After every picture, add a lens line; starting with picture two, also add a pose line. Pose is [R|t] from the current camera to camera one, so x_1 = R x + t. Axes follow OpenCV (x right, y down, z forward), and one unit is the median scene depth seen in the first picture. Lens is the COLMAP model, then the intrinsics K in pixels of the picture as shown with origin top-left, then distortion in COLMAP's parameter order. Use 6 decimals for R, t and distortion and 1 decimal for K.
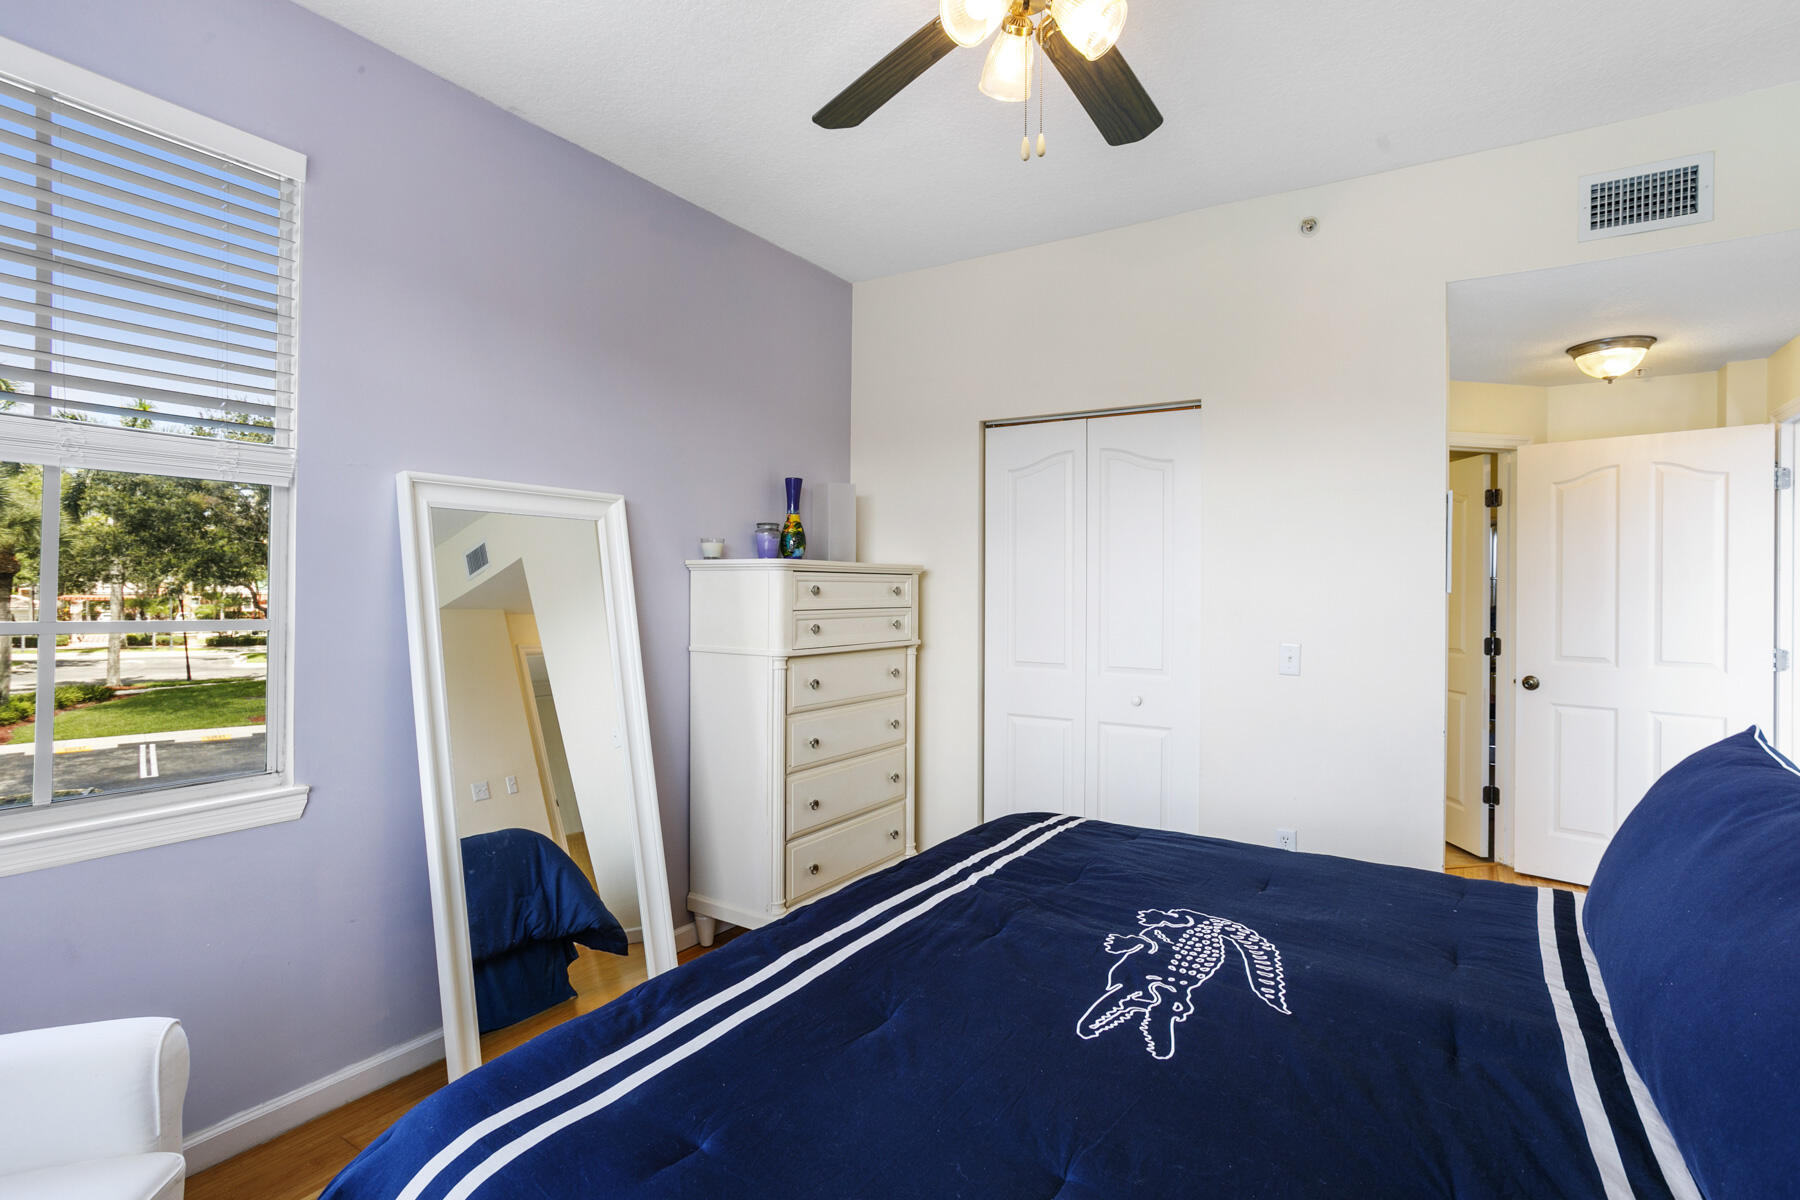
lens RADIAL K [[900.5, 0, 885.2], [0, 900.5, 572.2], [0, 0, 1]] dist [-0.054762, 0.034766]
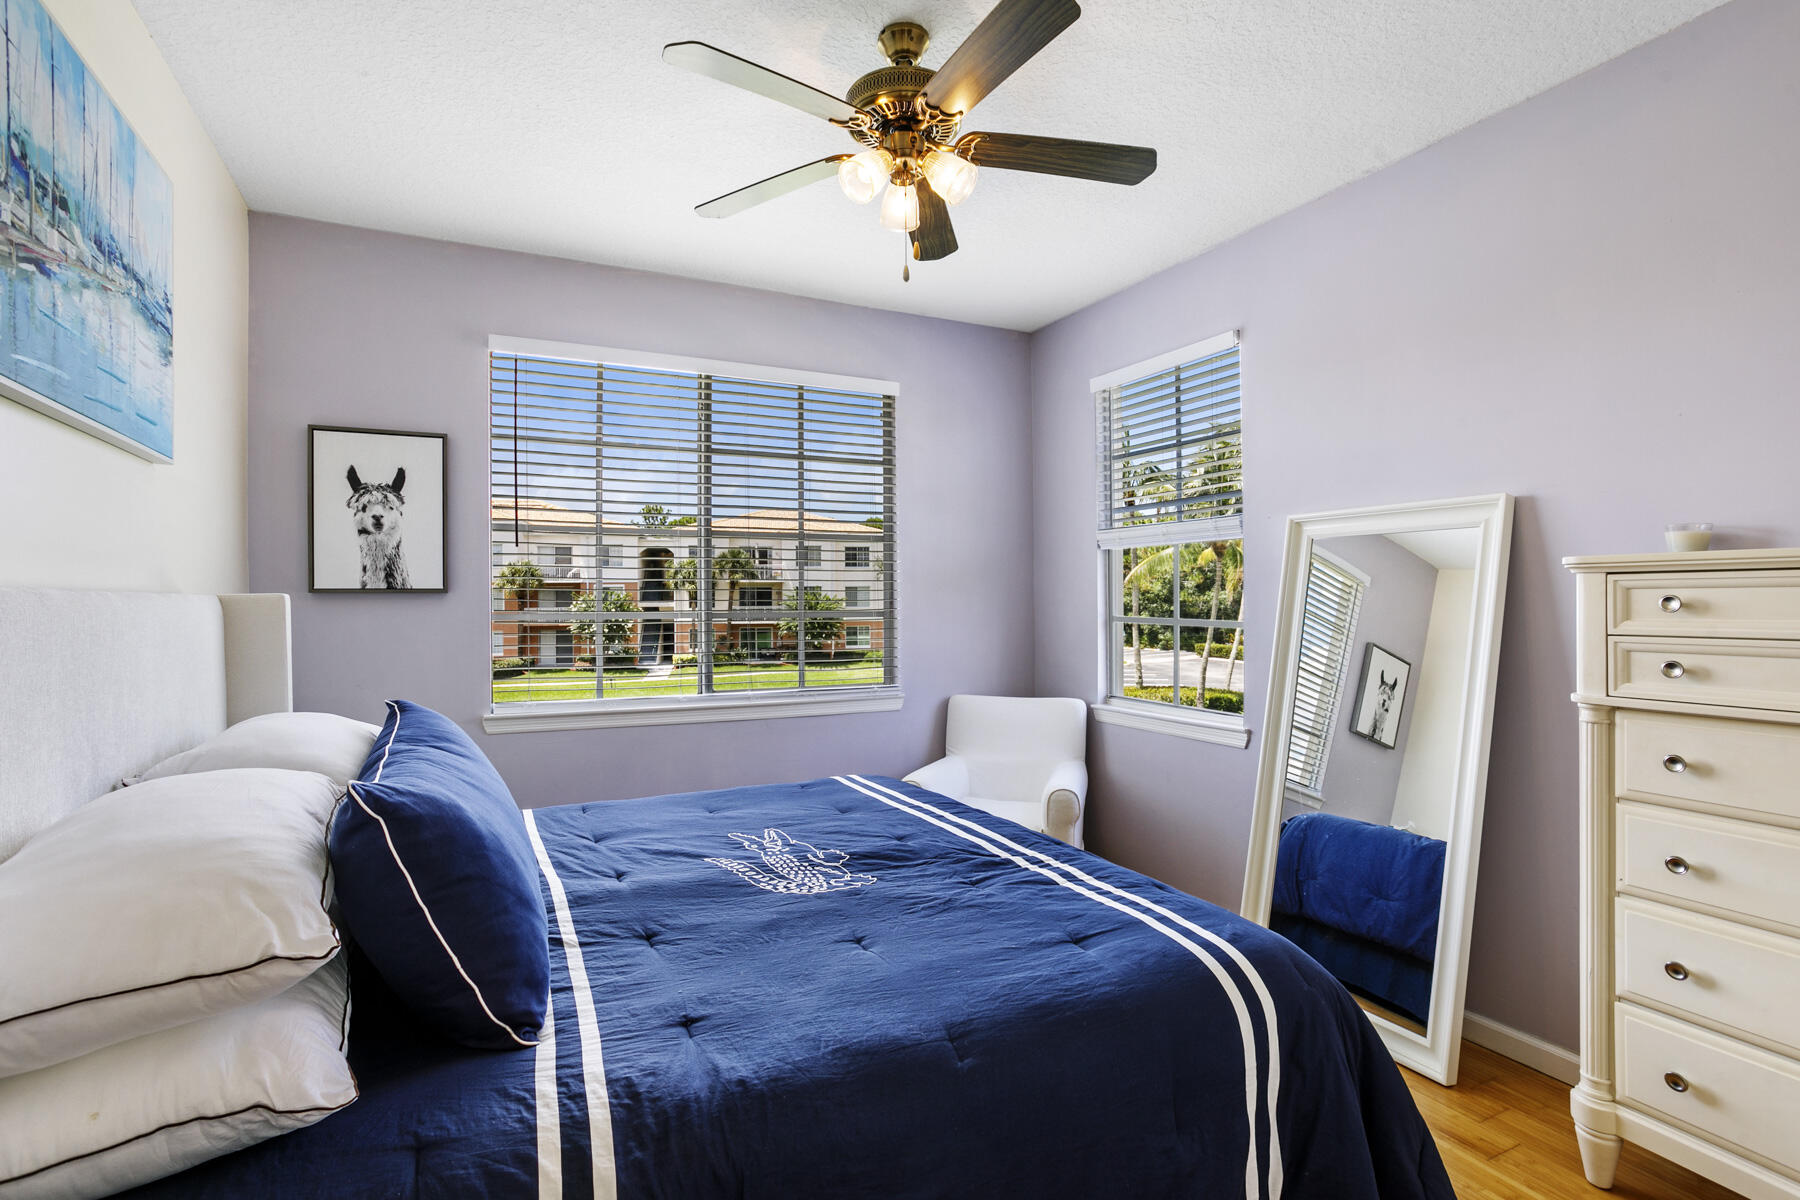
lens RADIAL K [[900.5, 0, 885.2], [0, 900.5, 572.2], [0, 0, 1]] dist [-0.054762, 0.034766]
pose [[-0.535617, -0.036987, -0.843651, 1.232745], [0.011376, 0.998634, -0.051004, 0.043725], [0.844384, -0.036916, -0.534465, 1.595082]]
